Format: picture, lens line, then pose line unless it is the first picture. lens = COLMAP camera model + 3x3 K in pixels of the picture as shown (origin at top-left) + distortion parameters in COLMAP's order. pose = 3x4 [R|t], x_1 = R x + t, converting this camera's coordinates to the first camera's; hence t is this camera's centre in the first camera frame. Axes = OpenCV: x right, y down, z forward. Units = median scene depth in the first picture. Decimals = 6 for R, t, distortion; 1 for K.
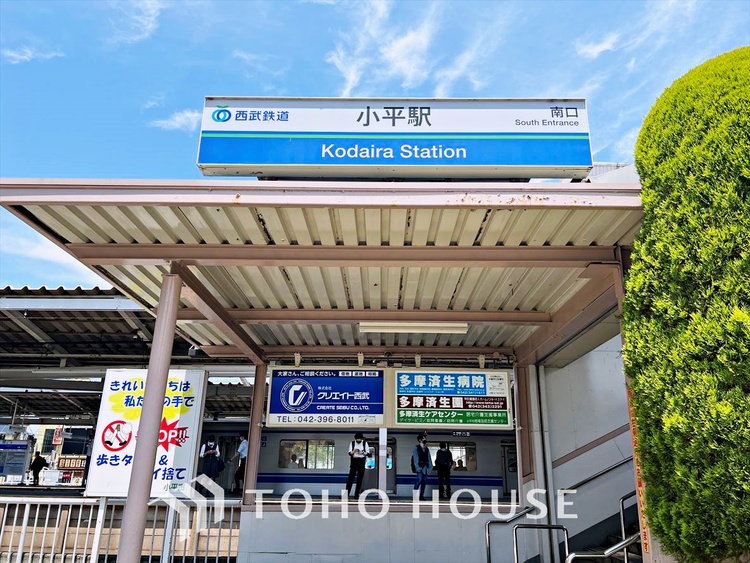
lens RADIAL K [[565.2, 0, 373.7], [0, 565.2, 281.8], [0, 0, 1]] dist [0.004774, -0.001870]
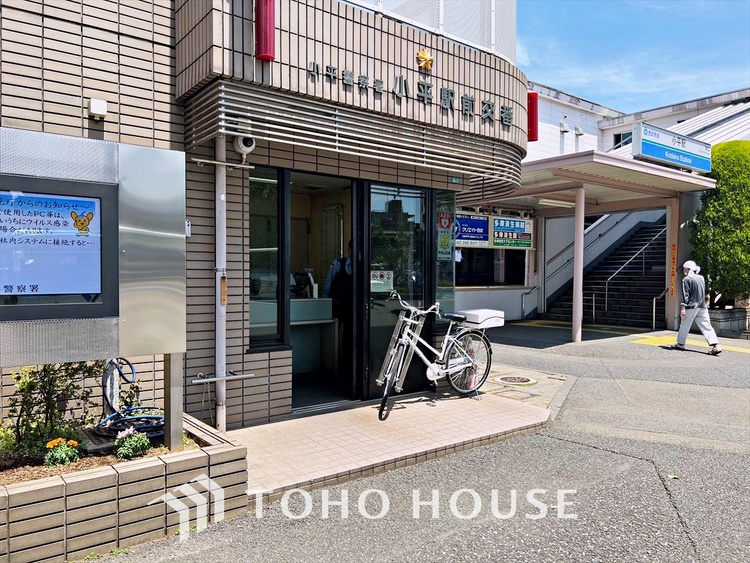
lens RADIAL K [[565.2, 0, 375.1], [0, 565.2, 281.7], [0, 0, 1]] dist [0.004774, -0.001870]
pose [[0.777728, -0.026328, 0.628049, -1.380918], [-0.194197, 0.940186, 0.279890, -0.076753], [-0.597852, -0.339644, 0.726096, -0.132854]]
